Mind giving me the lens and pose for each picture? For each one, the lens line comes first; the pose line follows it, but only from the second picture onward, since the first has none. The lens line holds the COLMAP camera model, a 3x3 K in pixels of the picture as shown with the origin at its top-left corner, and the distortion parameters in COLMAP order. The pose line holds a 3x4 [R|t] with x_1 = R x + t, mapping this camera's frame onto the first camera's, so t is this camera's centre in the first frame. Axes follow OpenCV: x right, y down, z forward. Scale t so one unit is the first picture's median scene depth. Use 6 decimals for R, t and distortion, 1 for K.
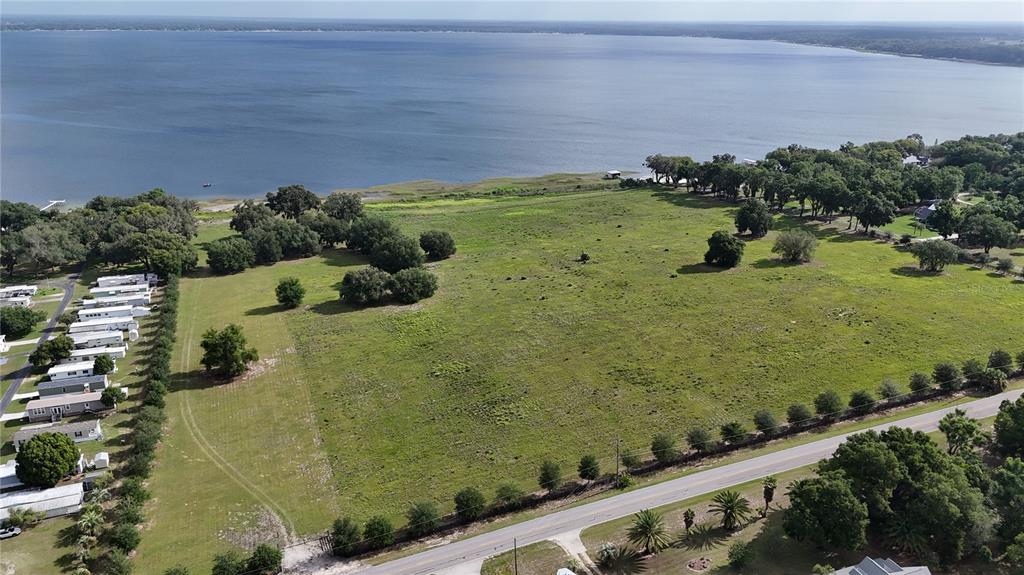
lens RADIAL K [[754.8, 0, 512.0], [0, 754.8, 287.5], [0, 0, 1]] dist [0.070511, -0.065310]
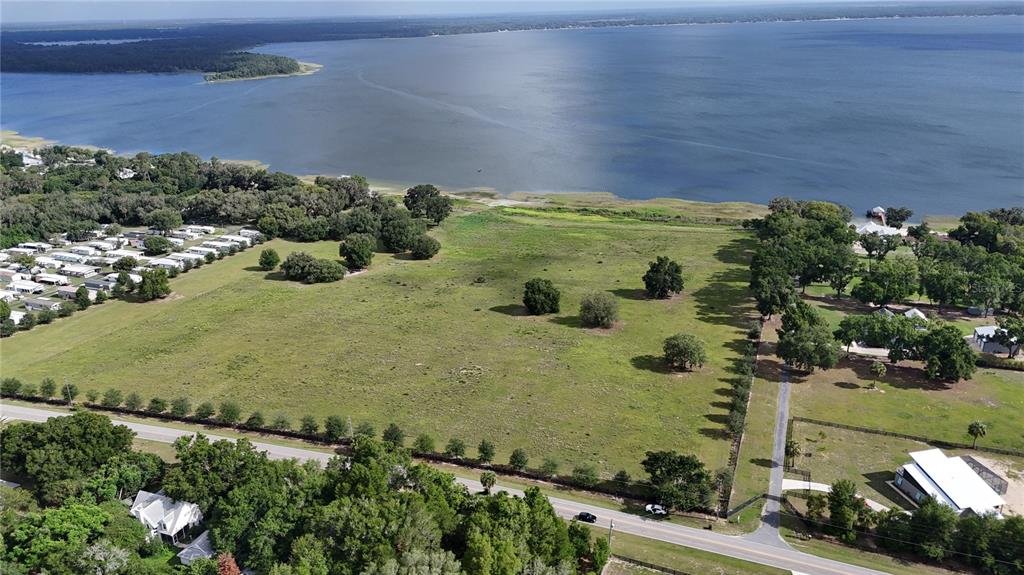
lens RADIAL K [[751.6, 0, 512.0], [0, 751.6, 287.5], [0, 0, 1]] dist [0.084912, -0.090009]
pose [[0.748689, 0.205200, -0.630363, 0.940556], [-0.194211, 0.977059, 0.087392, -0.152974], [0.633835, 0.056994, 0.771366, 0.201966]]
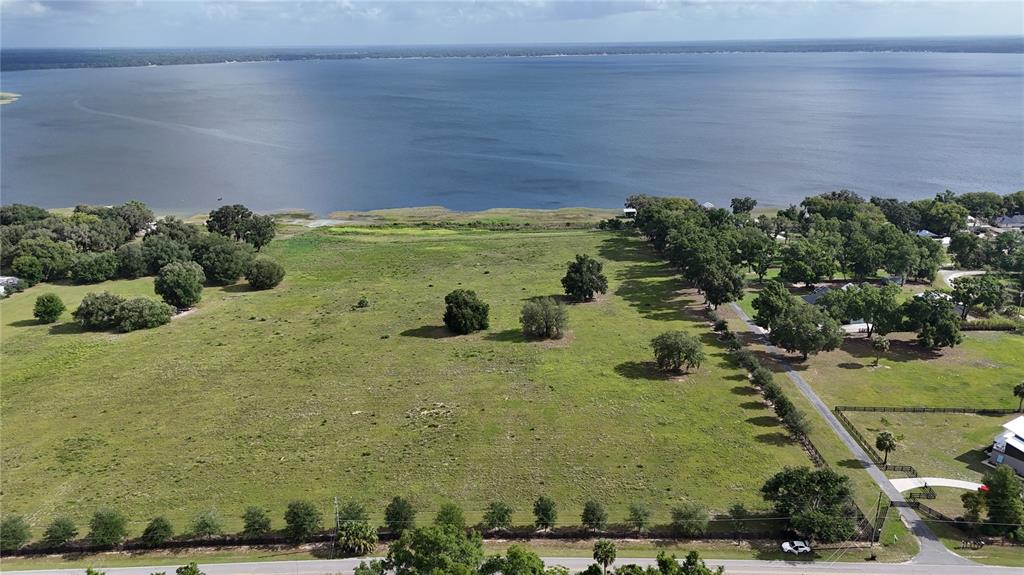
lens RADIAL K [[754.8, 0, 512.0], [0, 754.8, 287.5], [0, 0, 1]] dist [0.070511, -0.065310]
pose [[0.926295, 0.098682, -0.363648, 0.668359], [-0.108194, 0.994113, -0.005827, -0.083397], [0.360932, 0.044742, 0.931518, 0.250192]]
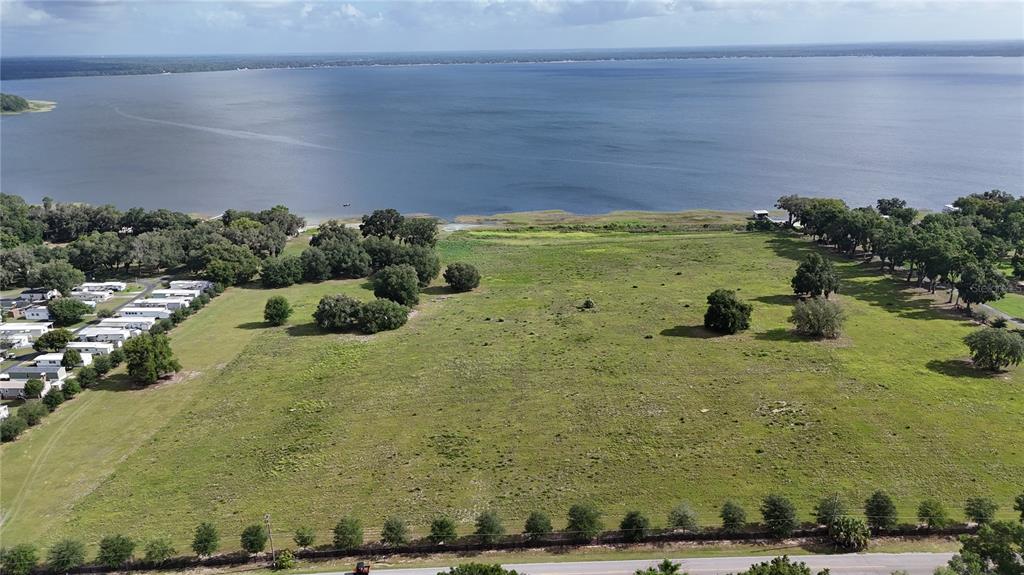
lens RADIAL K [[754.8, 0, 512.0], [0, 754.8, 287.5], [0, 0, 1]] dist [0.070511, -0.065310]
pose [[0.928176, 0.090941, -0.360858, 0.381942], [-0.102735, 0.994616, -0.013593, -0.044231], [0.357679, 0.049690, 0.932522, 0.136153]]
